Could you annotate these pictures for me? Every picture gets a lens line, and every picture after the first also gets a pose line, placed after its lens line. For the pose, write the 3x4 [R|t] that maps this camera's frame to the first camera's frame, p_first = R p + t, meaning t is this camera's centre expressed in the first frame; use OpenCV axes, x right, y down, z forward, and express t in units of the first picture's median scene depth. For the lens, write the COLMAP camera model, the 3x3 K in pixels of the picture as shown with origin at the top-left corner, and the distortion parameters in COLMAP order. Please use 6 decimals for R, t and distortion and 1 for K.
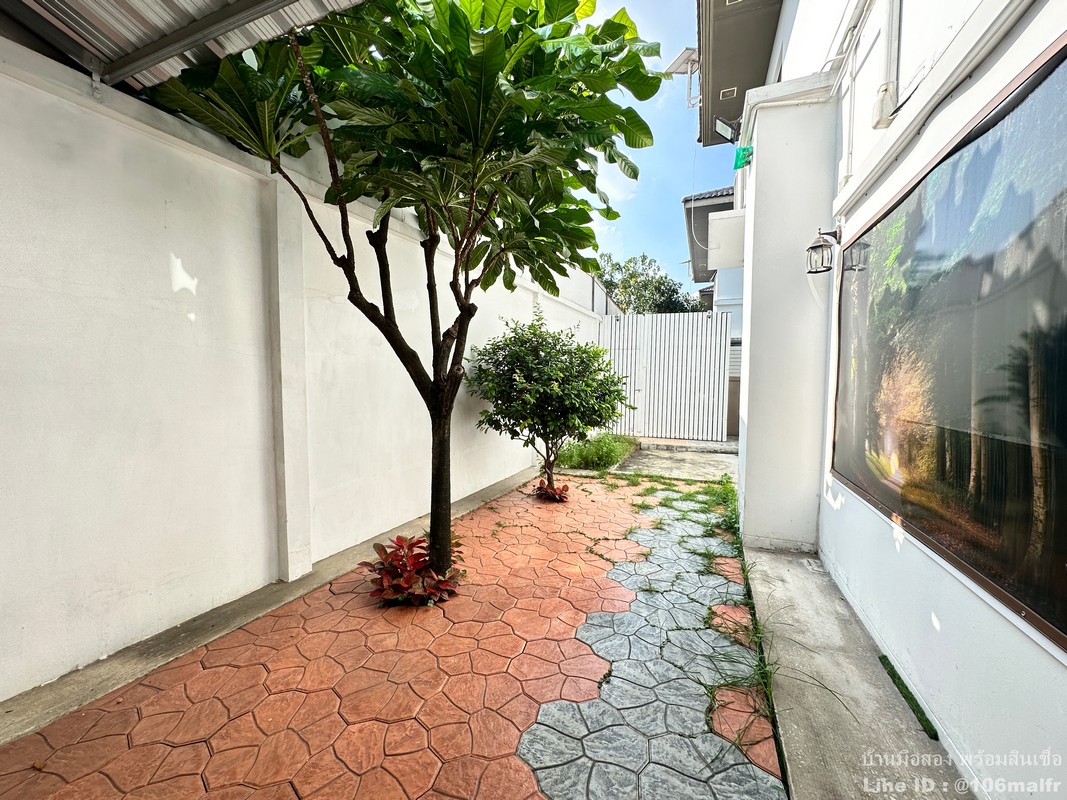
lens RADIAL K [[431.8, 0, 533.1], [0, 431.8, 400.4], [0, 0, 1]] dist [-0.006617, 0.001649]
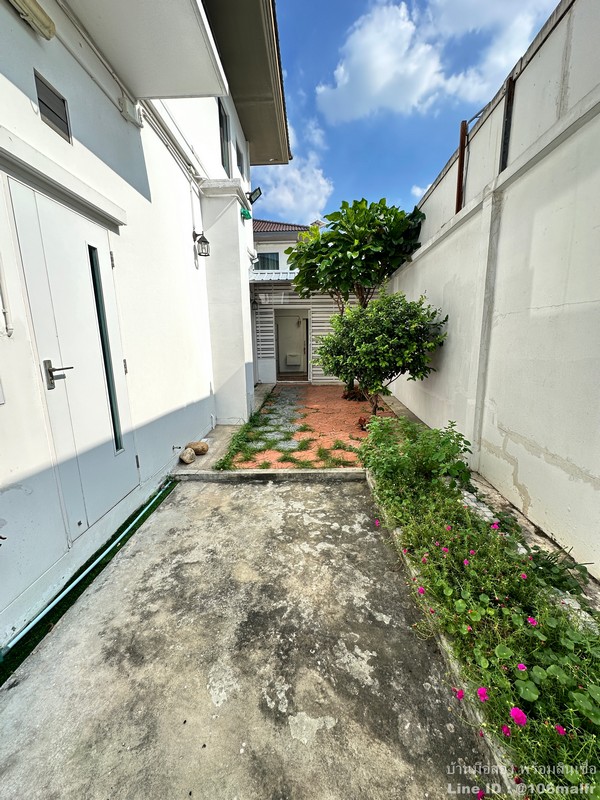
lens RADIAL K [[323.7, 0, 304.3], [0, 323.7, 400.4], [0, 0, 1]] dist [-0.006617, 0.001649]
pose [[-0.934058, 0.077217, -0.348672, 0.646437], [-0.010040, 0.970281, 0.241774, -0.110083], [0.356979, 0.229332, -0.905523, 2.030561]]
